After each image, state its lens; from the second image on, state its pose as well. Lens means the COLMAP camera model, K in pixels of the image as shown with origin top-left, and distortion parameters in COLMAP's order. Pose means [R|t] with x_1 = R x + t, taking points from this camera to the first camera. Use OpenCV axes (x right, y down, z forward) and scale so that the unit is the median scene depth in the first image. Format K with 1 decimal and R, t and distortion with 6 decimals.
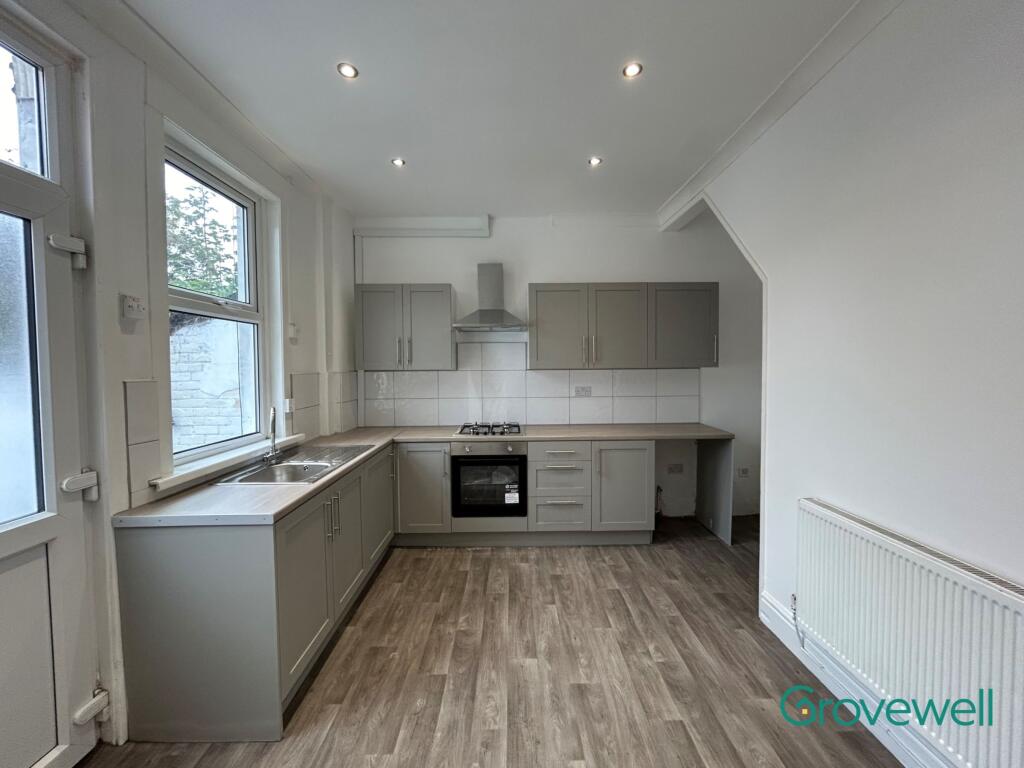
lens RADIAL K [[420.4, 0, 508.3], [0, 420.4, 382.9], [0, 0, 1]] dist [-0.004387, -0.000400]
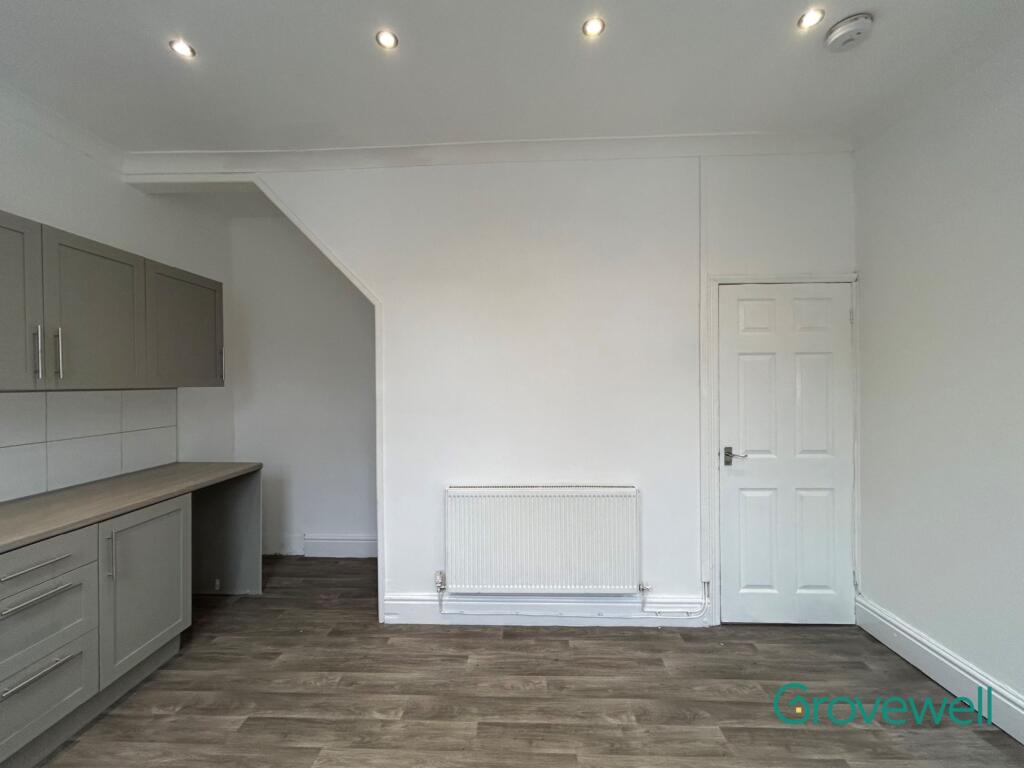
lens RADIAL K [[420.4, 0, 529.4], [0, 420.4, 380.9], [0, 0, 1]] dist [-0.004387, -0.000400]
pose [[0.021362, 0.004353, 0.999762, -0.474368], [0.050753, 0.998696, -0.005433, -0.021412], [-0.998483, 0.050857, 0.021113, 0.613518]]
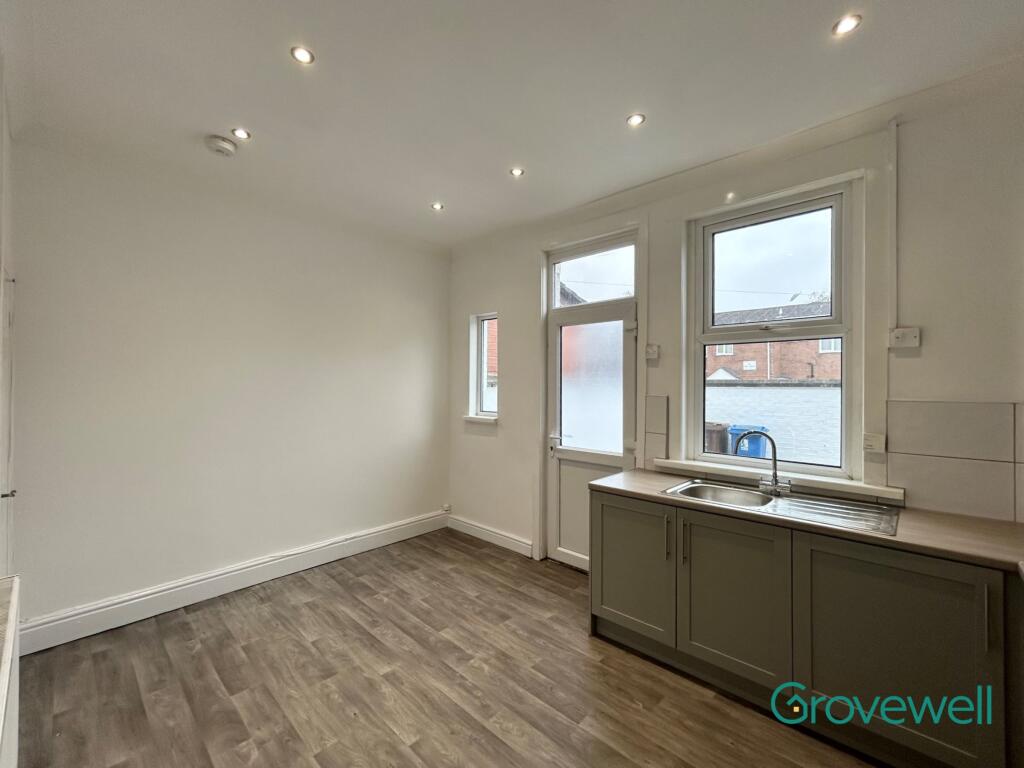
lens RADIAL K [[420.4, 0, 508.7], [0, 420.4, 381.2], [0, 0, 1]] dist [-0.004387, -0.000400]
pose [[-0.693170, -0.003473, -0.720766, 0.553525], [-0.027715, 0.999377, 0.021839, -0.063681], [0.720241, 0.035114, -0.692834, 1.333132]]
